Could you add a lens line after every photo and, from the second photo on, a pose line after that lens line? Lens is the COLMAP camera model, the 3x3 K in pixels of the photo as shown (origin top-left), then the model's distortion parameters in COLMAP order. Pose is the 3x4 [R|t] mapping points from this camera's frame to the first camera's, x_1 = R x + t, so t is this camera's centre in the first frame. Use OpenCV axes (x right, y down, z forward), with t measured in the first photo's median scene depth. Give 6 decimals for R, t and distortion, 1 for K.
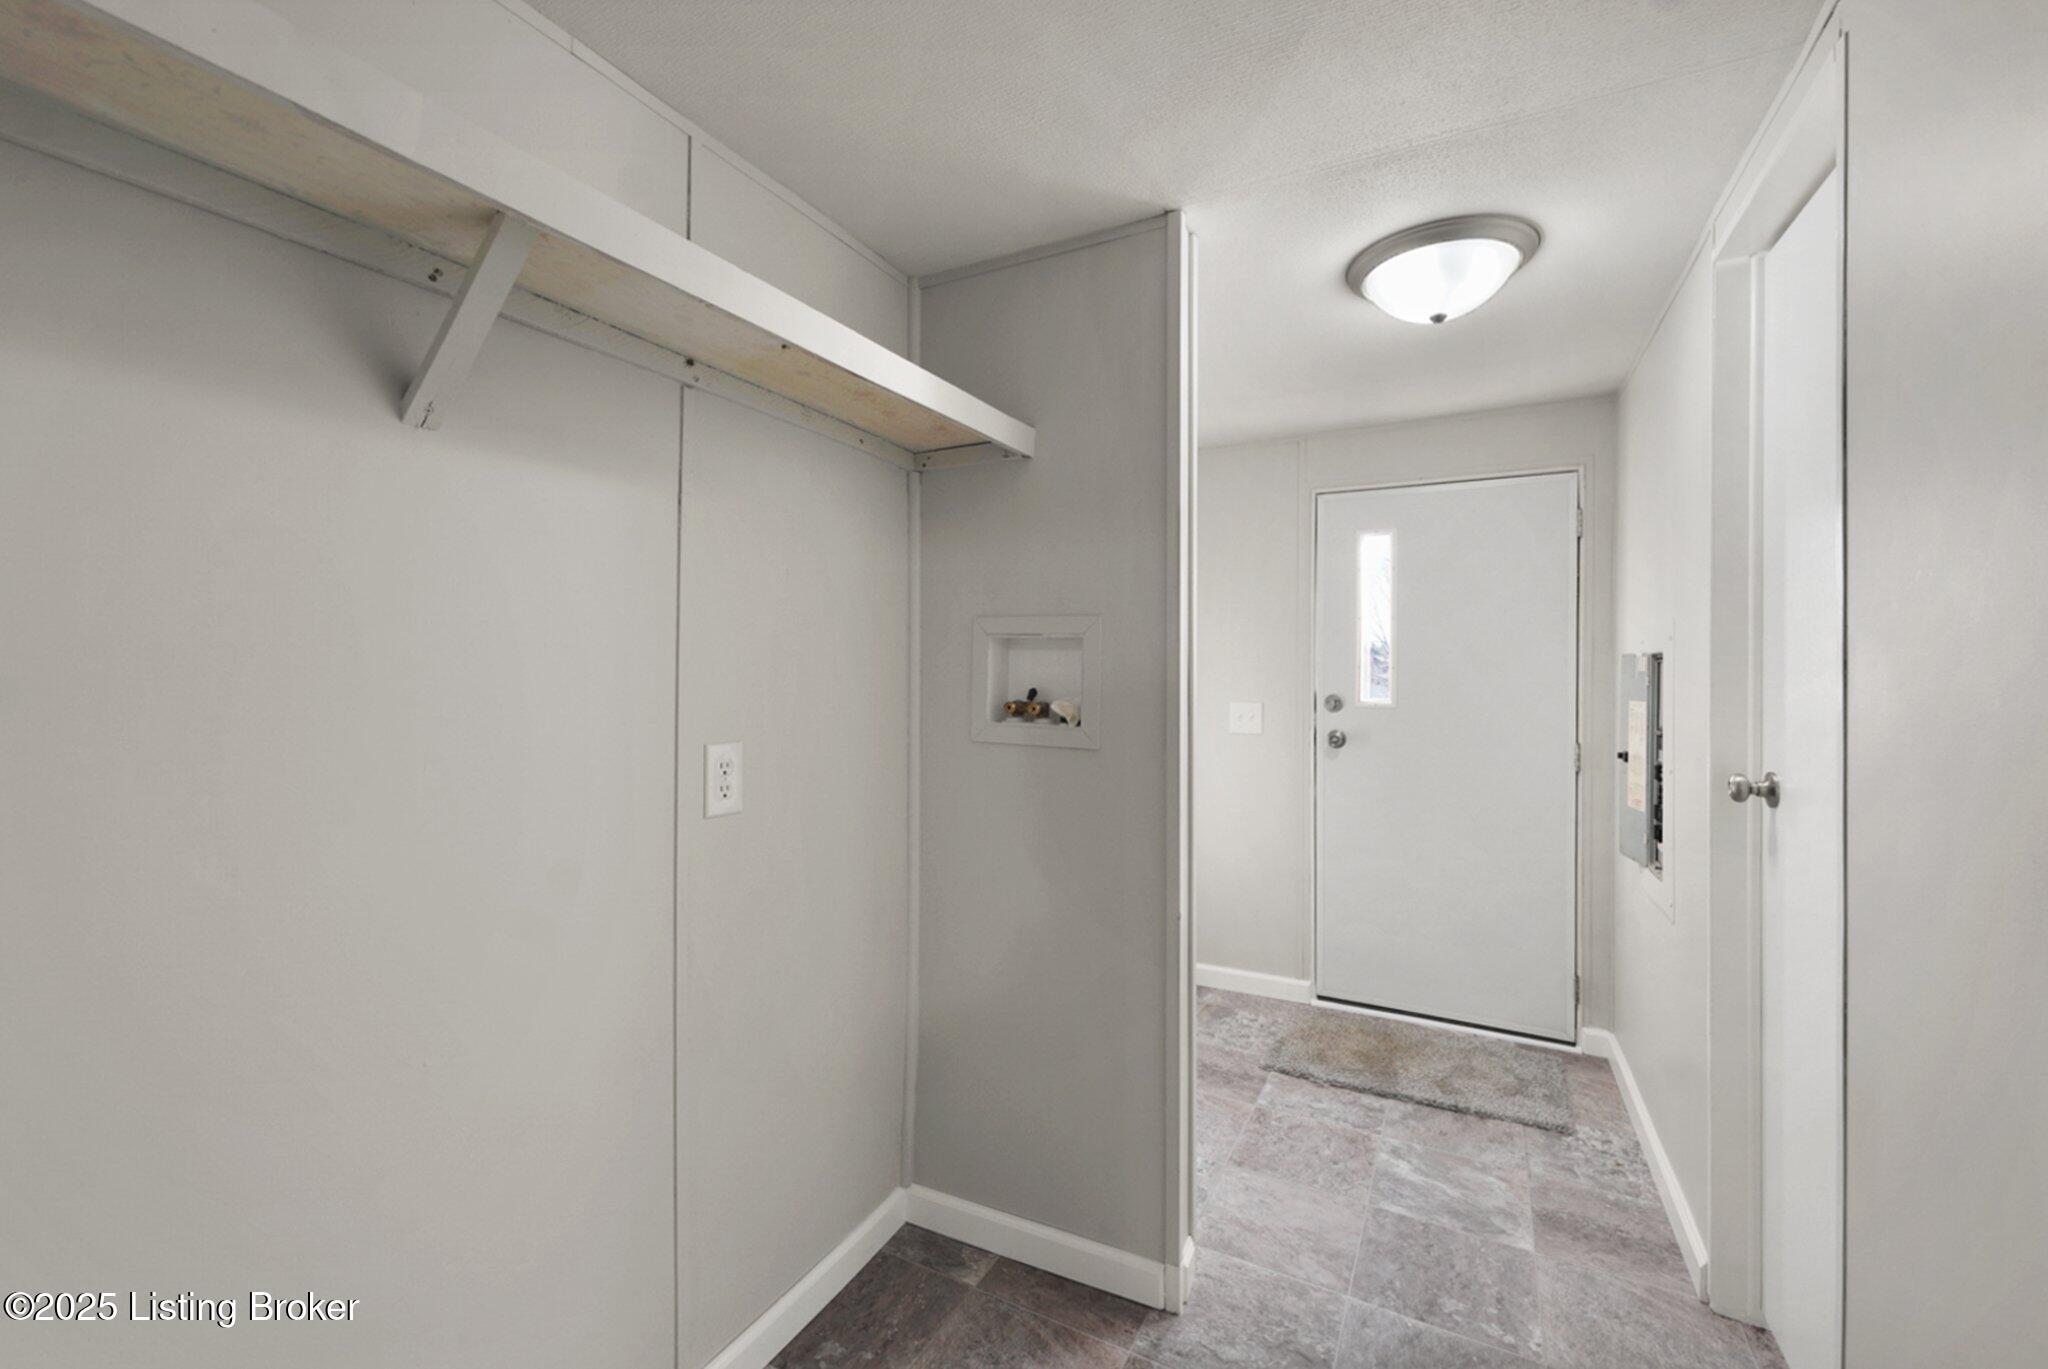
lens RADIAL K [[835.4, 0, 1020.8], [0, 835.4, 682.3], [0, 0, 1]] dist [0.010331, -0.004056]
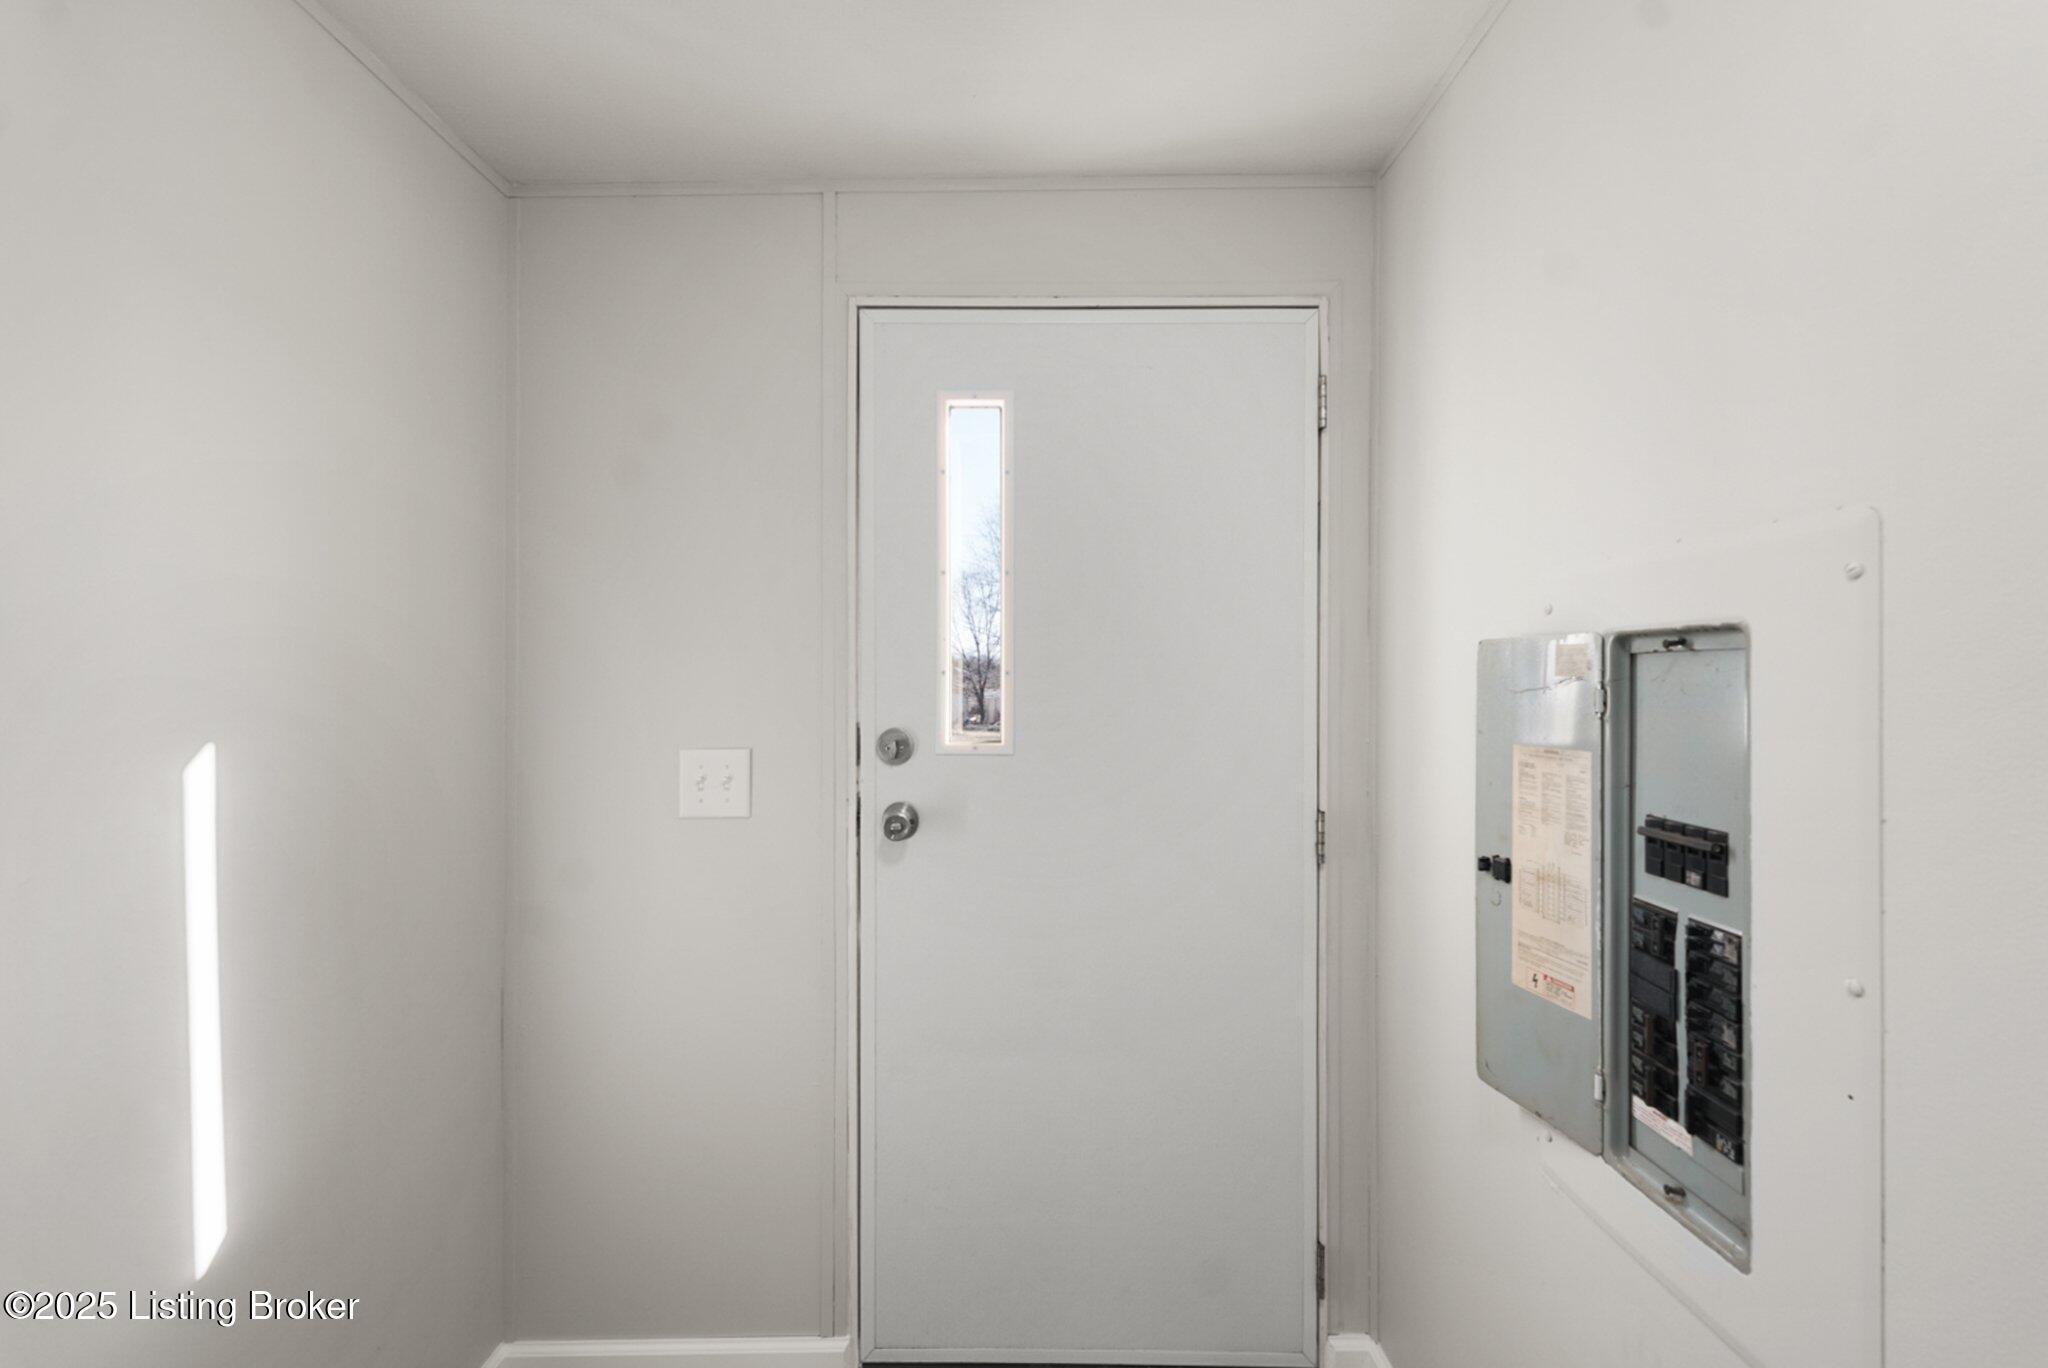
lens RADIAL K [[835.4, 0, 1018.5], [0, 835.4, 682.2], [0, 0, 1]] dist [0.010331, -0.004056]
pose [[0.887085, 0.001749, 0.461602, 0.296483], [0.006394, 0.999850, -0.016075, -0.005629], [-0.461561, 0.017211, 0.886941, 0.743807]]
